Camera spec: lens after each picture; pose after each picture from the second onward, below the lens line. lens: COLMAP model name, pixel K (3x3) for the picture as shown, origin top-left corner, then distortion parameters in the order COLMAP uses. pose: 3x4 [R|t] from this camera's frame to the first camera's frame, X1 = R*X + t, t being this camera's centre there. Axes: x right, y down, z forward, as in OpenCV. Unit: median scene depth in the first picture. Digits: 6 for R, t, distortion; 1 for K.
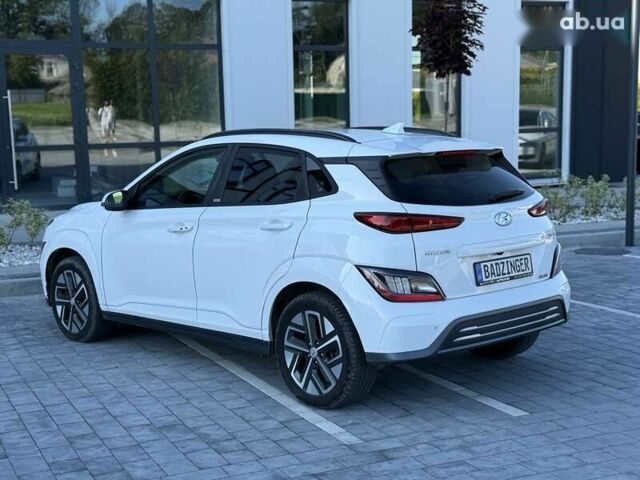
lens RADIAL K [[971.1, 0, 320.0], [0, 971.1, 240.0], [0, 0, 1]] dist [0.156340, -0.116981]
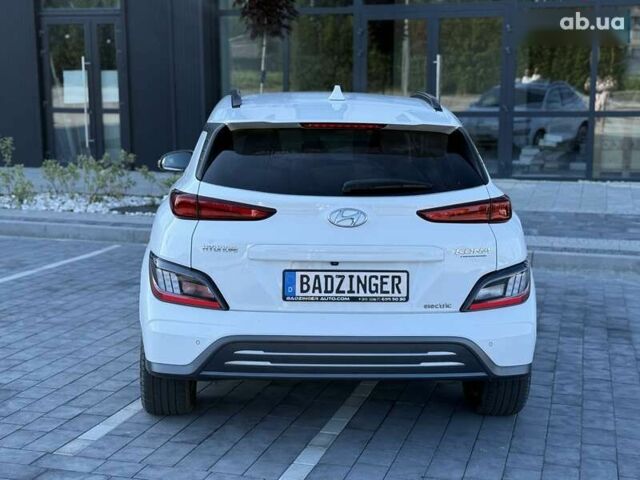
lens RADIAL K [[971.1, 0, 320.0], [0, 971.1, 240.0], [0, 0, 1]] dist [0.156340, -0.116981]
pose [[0.759038, 0.126184, -0.638701, 0.648467], [-0.107099, 0.991873, 0.068680, -0.053672], [0.642177, 0.016274, 0.766383, 0.426553]]
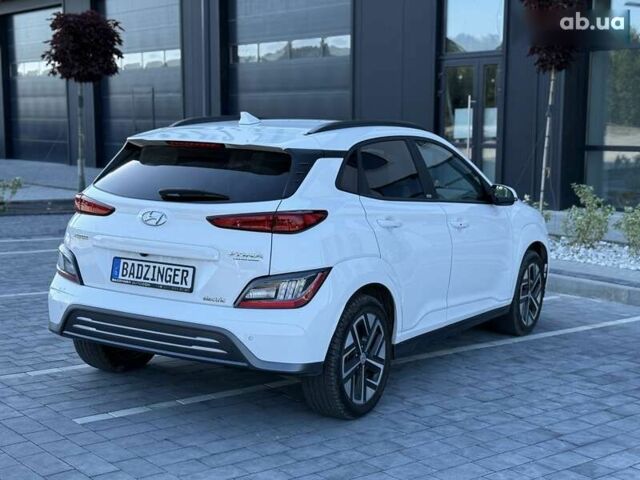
lens RADIAL K [[971.1, 0, 320.0], [0, 971.1, 240.0], [0, 0, 1]] dist [0.156340, -0.116981]
pose [[0.264524, 0.141691, -0.953913, 1.093953], [-0.146810, 0.983535, 0.105380, -0.119680], [0.953139, 0.112169, 0.280971, 0.902696]]
